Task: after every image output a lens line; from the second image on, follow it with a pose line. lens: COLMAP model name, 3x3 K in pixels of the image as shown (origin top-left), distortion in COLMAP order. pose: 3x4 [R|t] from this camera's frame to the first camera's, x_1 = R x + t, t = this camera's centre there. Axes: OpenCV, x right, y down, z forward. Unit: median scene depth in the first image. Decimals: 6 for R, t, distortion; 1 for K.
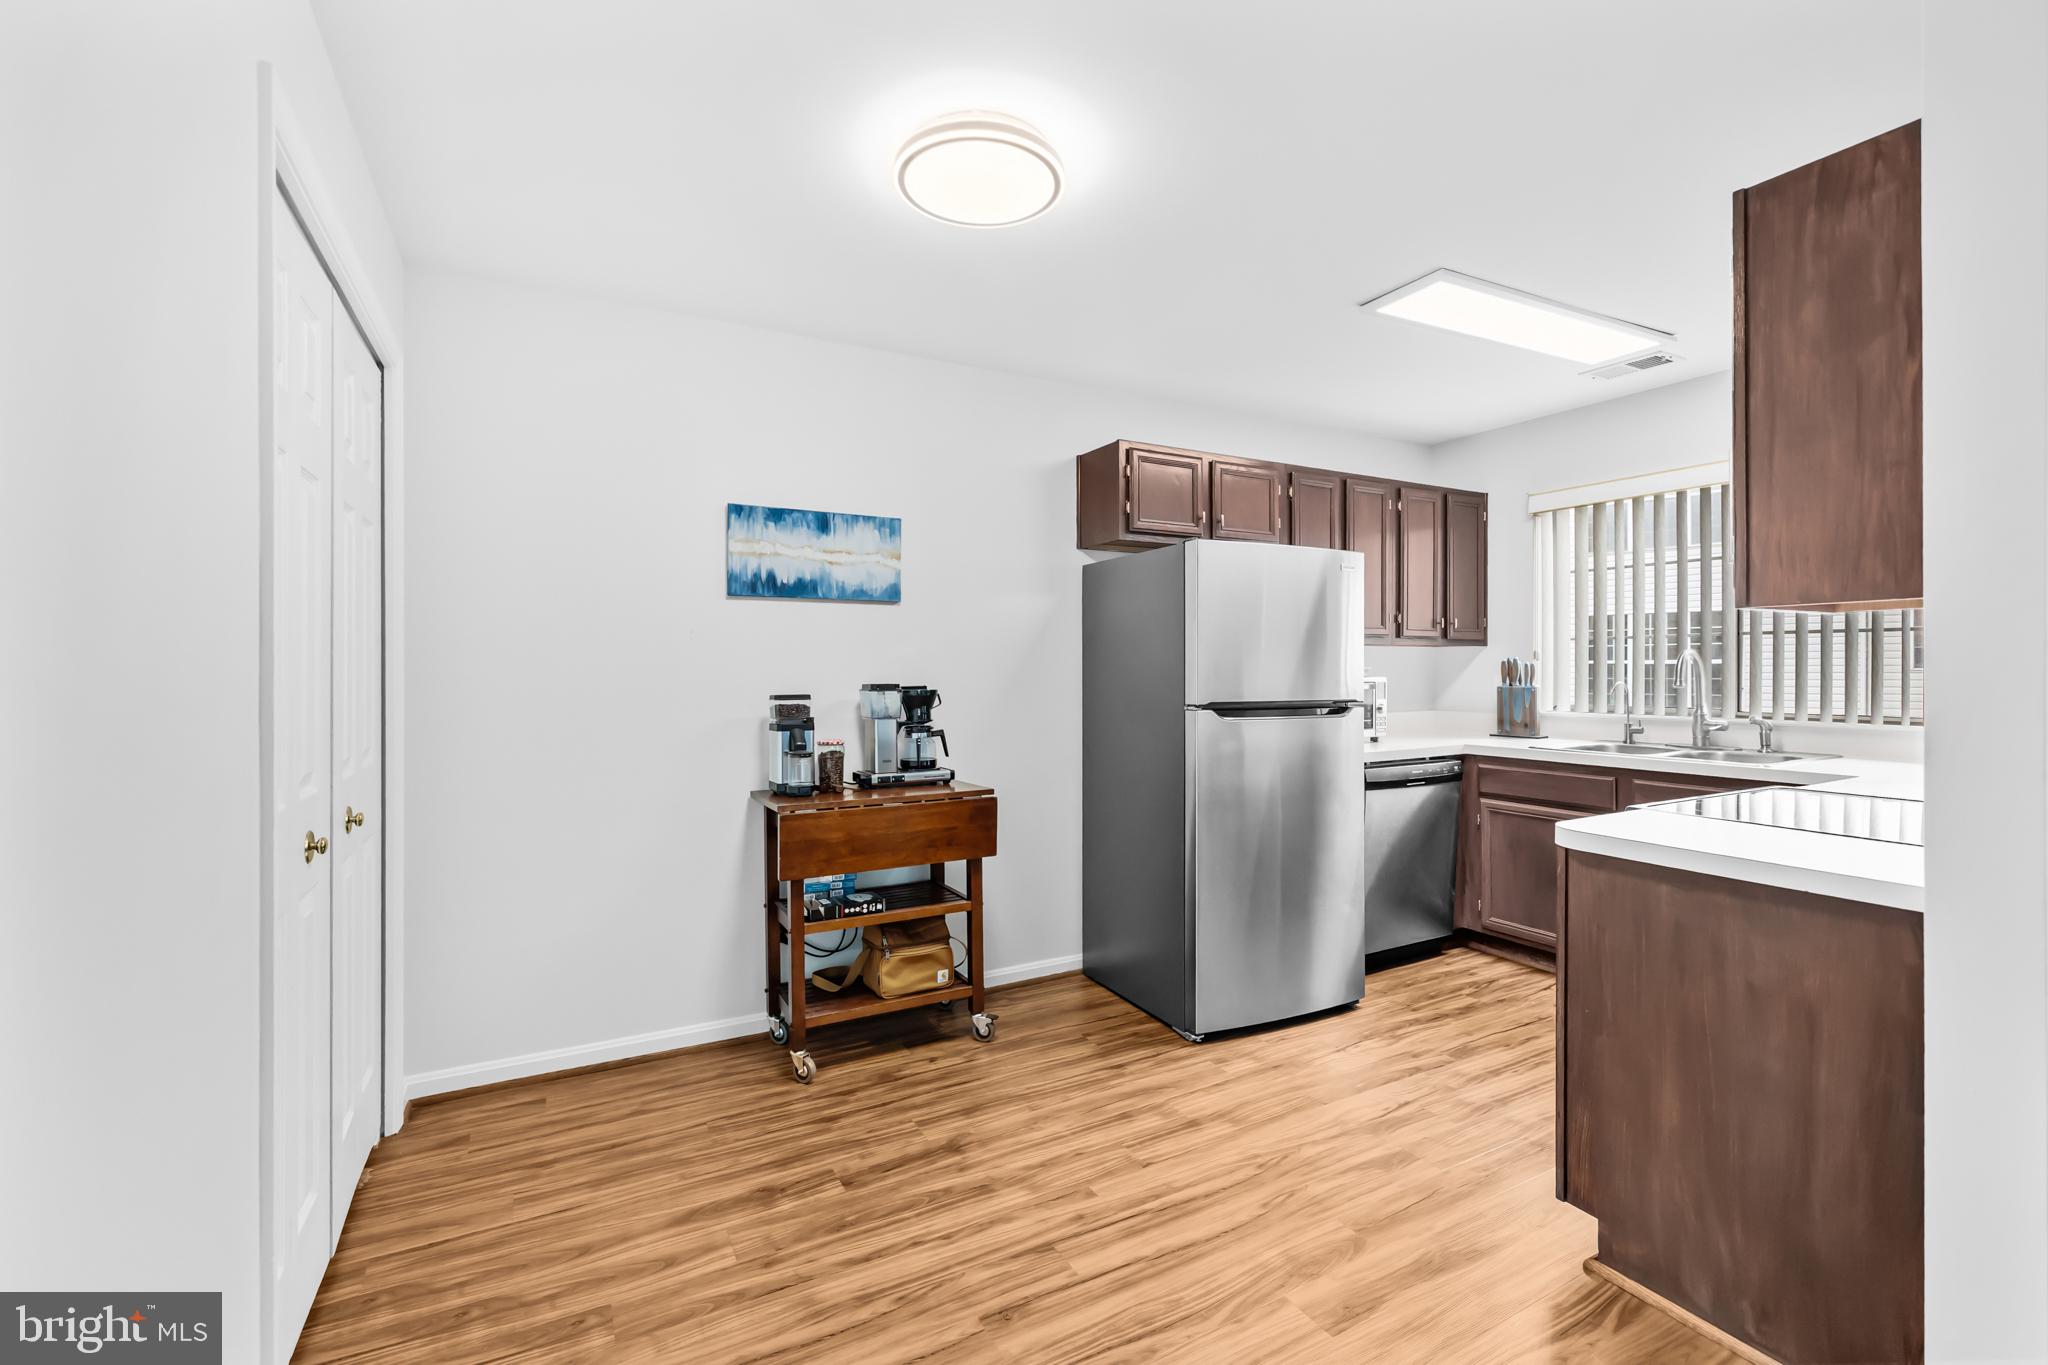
lens RADIAL K [[884.7, 0, 1024.4], [0, 884.7, 674.2], [0, 0, 1]] dist [0.001256, -0.000001]
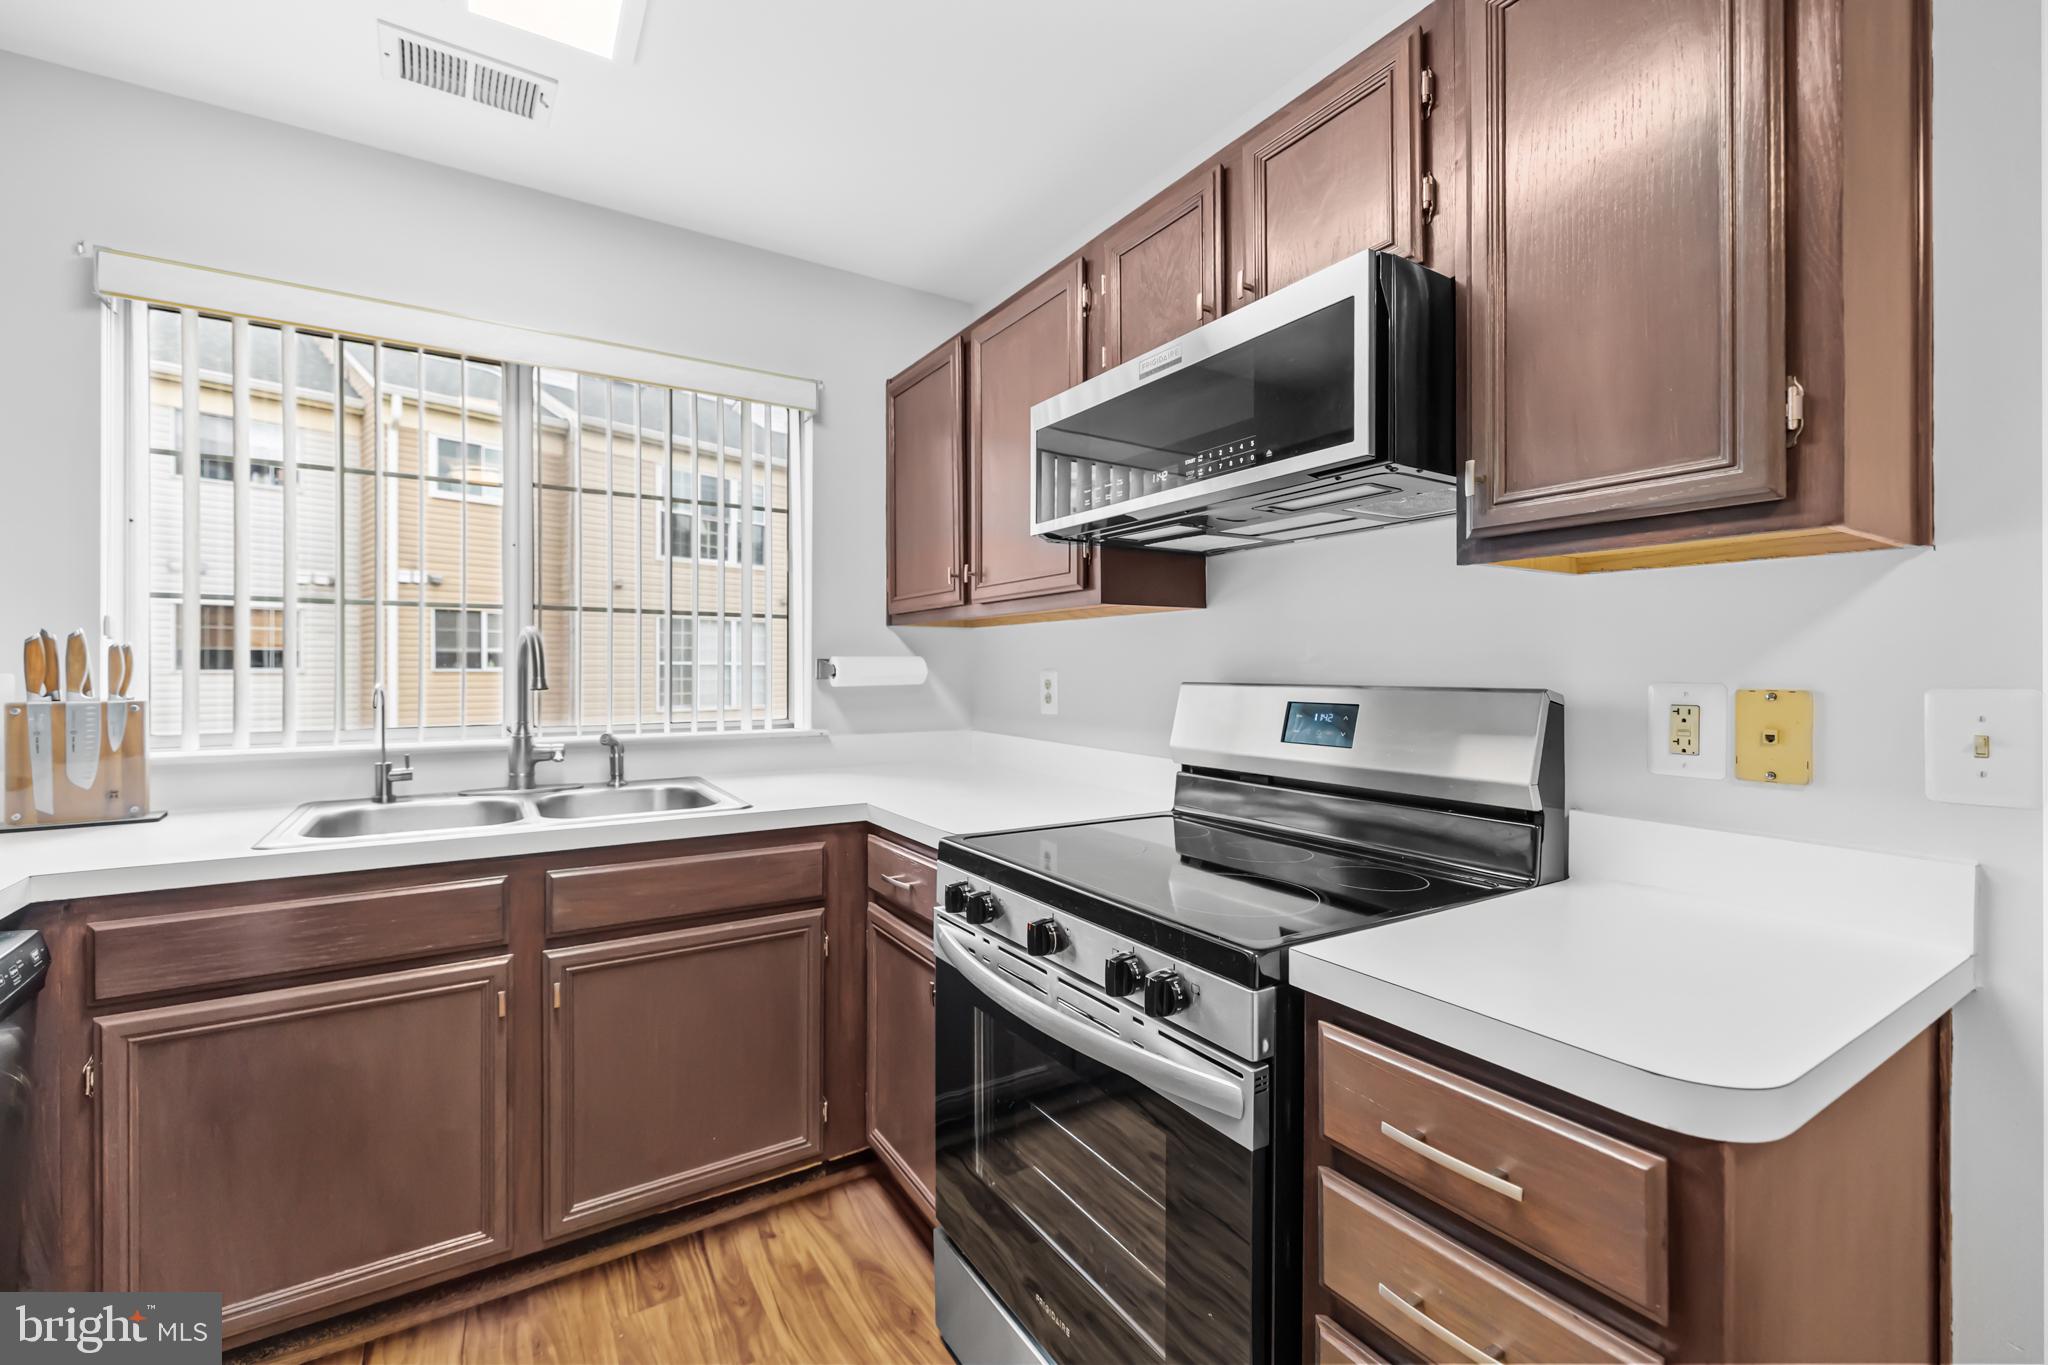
lens RADIAL K [[861.1, 0, 1019.8], [0, 861.1, 671.2], [0, 0, 1]] dist [0.001474, -0.000084]
pose [[-0.068533, 0.002736, 0.997645, 0.182542], [0.006690, 0.999975, -0.002282, 0.005241], [-0.997626, 0.006518, -0.068549, 0.827215]]
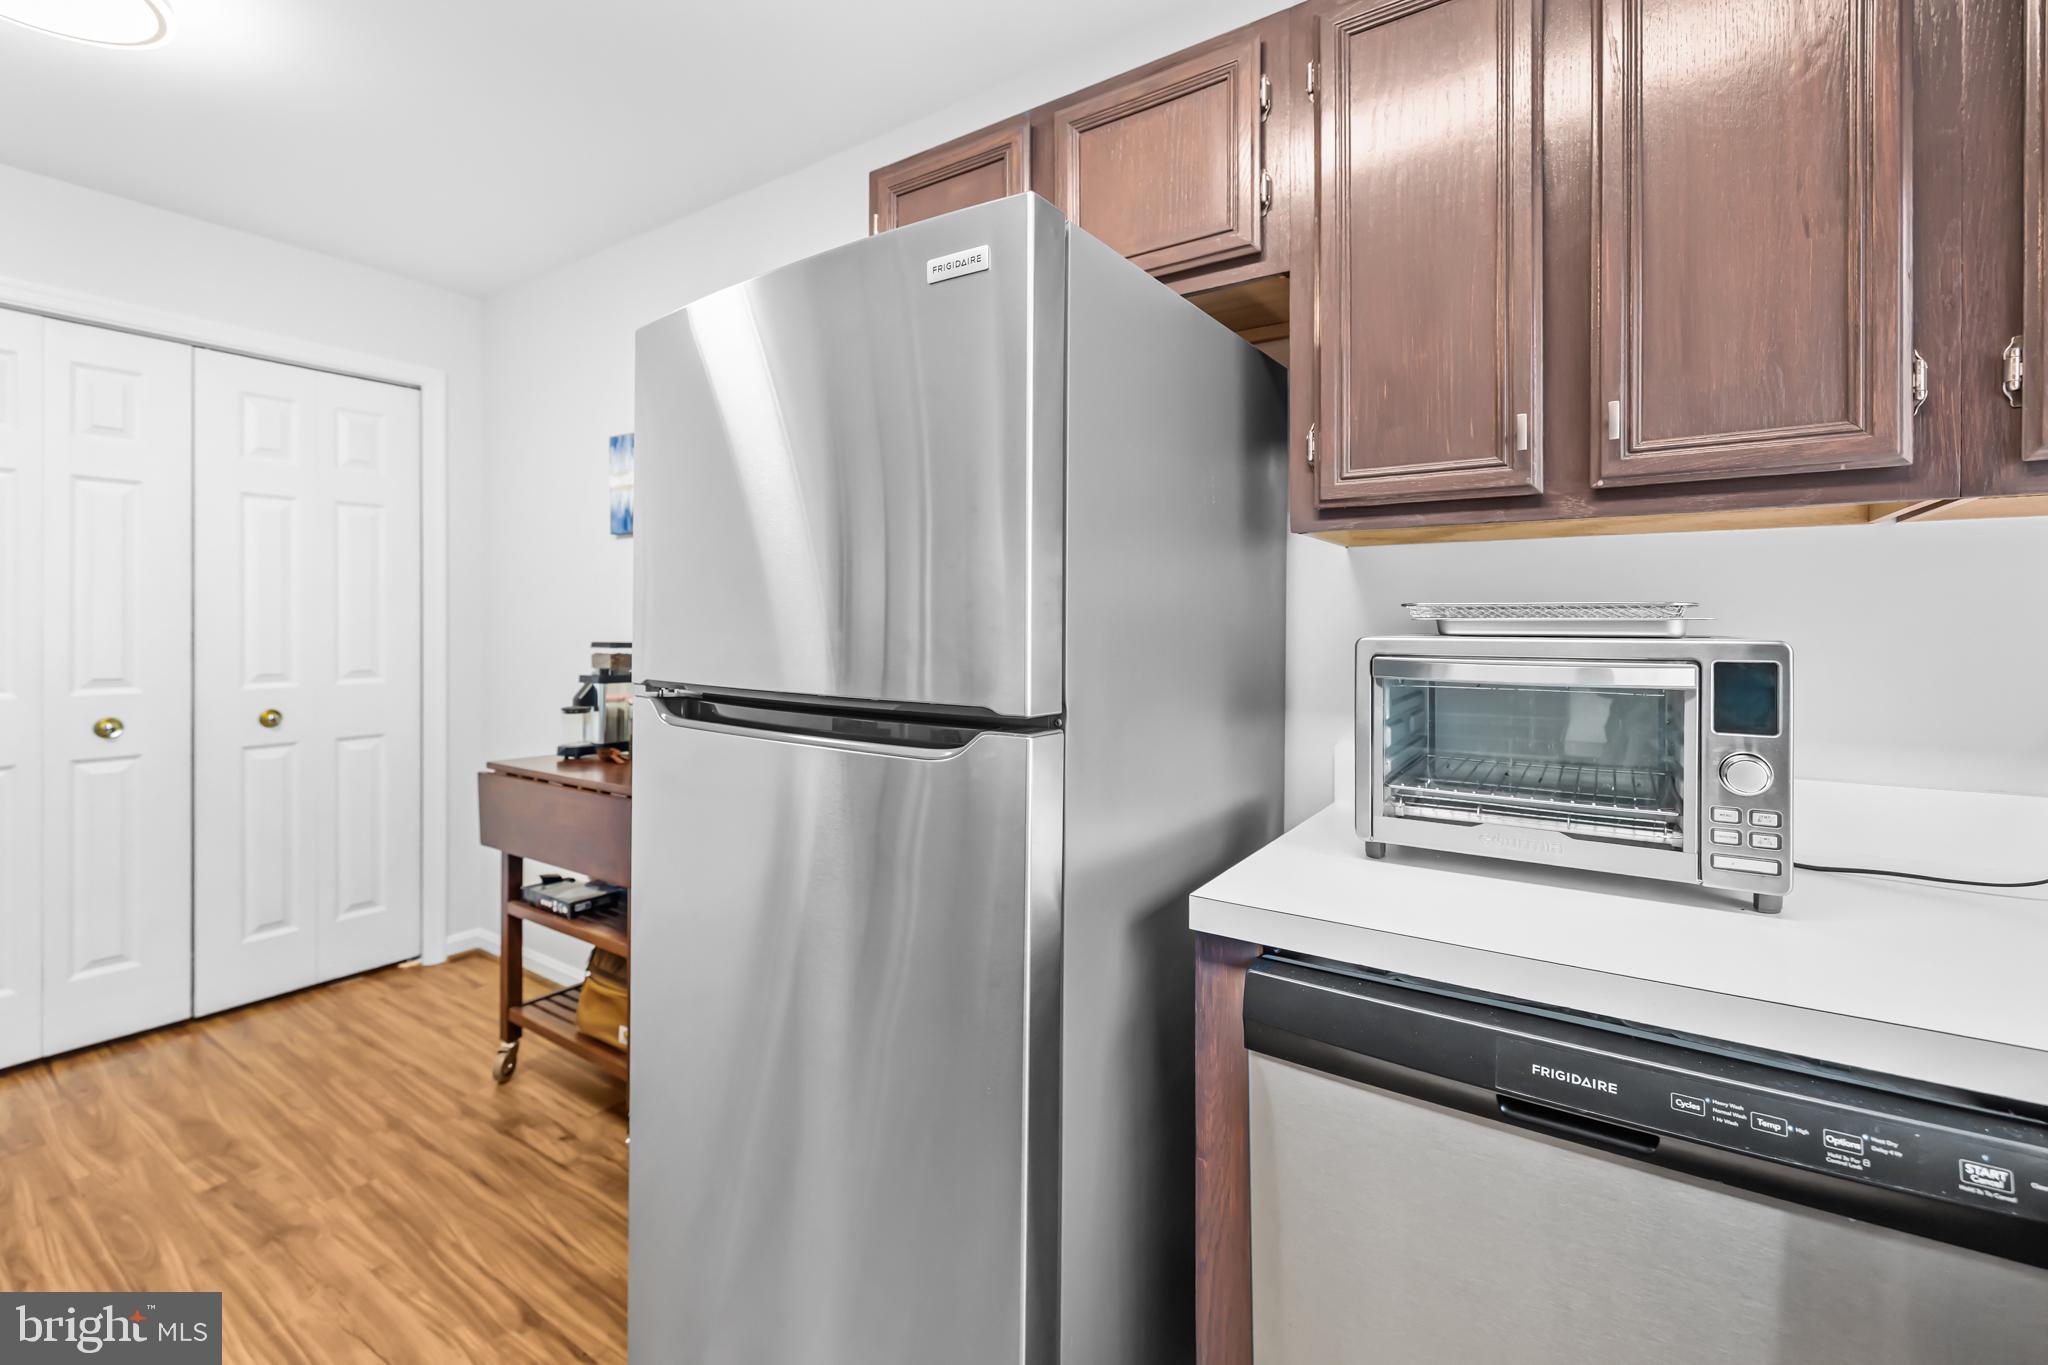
lens RADIAL K [[875.7, 0, 1024.0], [0, 875.7, 625.4], [0, 0, 1]] dist [-0.002641, -0.000601]
pose [[0.463679, 0.005165, -0.885988, 0.689284], [-0.009254, 0.999957, 0.000986, 0.002172], [0.885955, 0.007742, 0.463707, 0.952749]]
